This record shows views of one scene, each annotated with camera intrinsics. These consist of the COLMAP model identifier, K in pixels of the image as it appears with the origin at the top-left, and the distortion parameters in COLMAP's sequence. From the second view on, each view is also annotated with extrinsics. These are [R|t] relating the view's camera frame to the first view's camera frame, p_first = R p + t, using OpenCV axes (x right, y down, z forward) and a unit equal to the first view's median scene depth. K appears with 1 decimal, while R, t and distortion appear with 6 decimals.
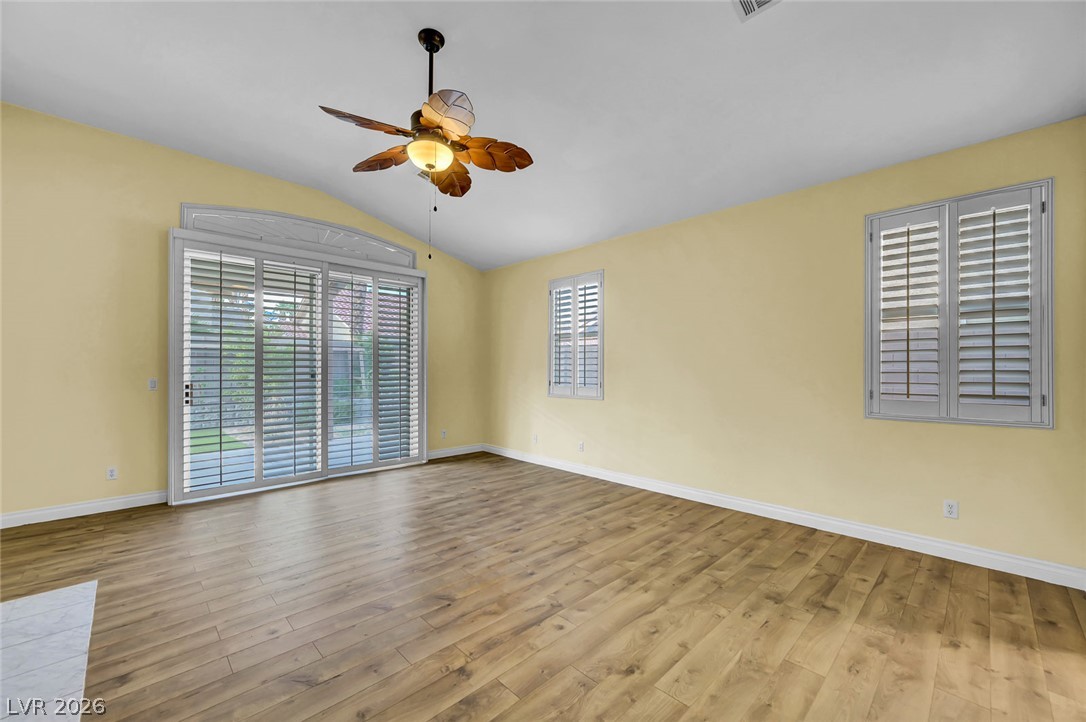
lens RADIAL K [[432.6, 0, 548.1], [0, 432.6, 369.1], [0, 0, 1]] dist [0.000135, 0.000080]
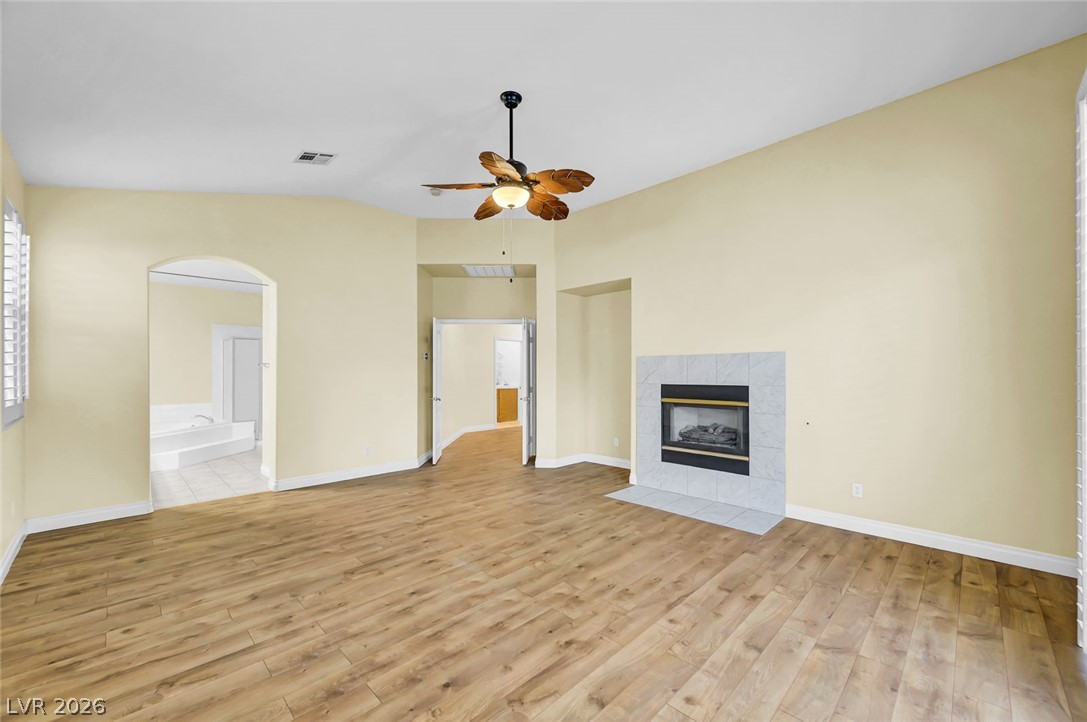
lens RADIAL K [[428.8, 0, 542.4], [0, 428.8, 369.5], [0, 0, 1]] dist [-0.001773, -0.000152]
pose [[-0.999997, -0.002468, 0.000583, -0.324832], [-0.002473, 0.999961, -0.008500, -0.000989], [-0.000562, -0.008501, -0.999964, 1.968232]]
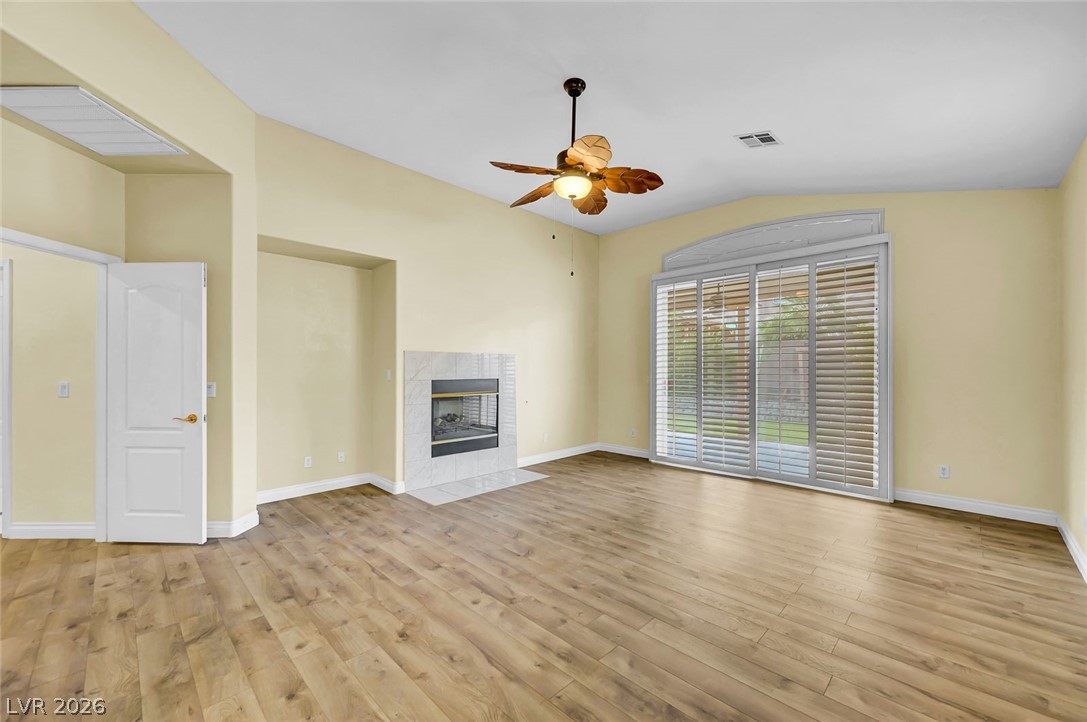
lens RADIAL K [[433.0, 0, 548.6], [0, 433.0, 369.1], [0, 0, 1]] dist [0.000135, 0.000080]
pose [[0.008891, -0.001946, -0.999959, 0.806300], [-0.001023, 0.999998, -0.001955, -0.000290], [0.999960, 0.001040, 0.008889, 0.829703]]
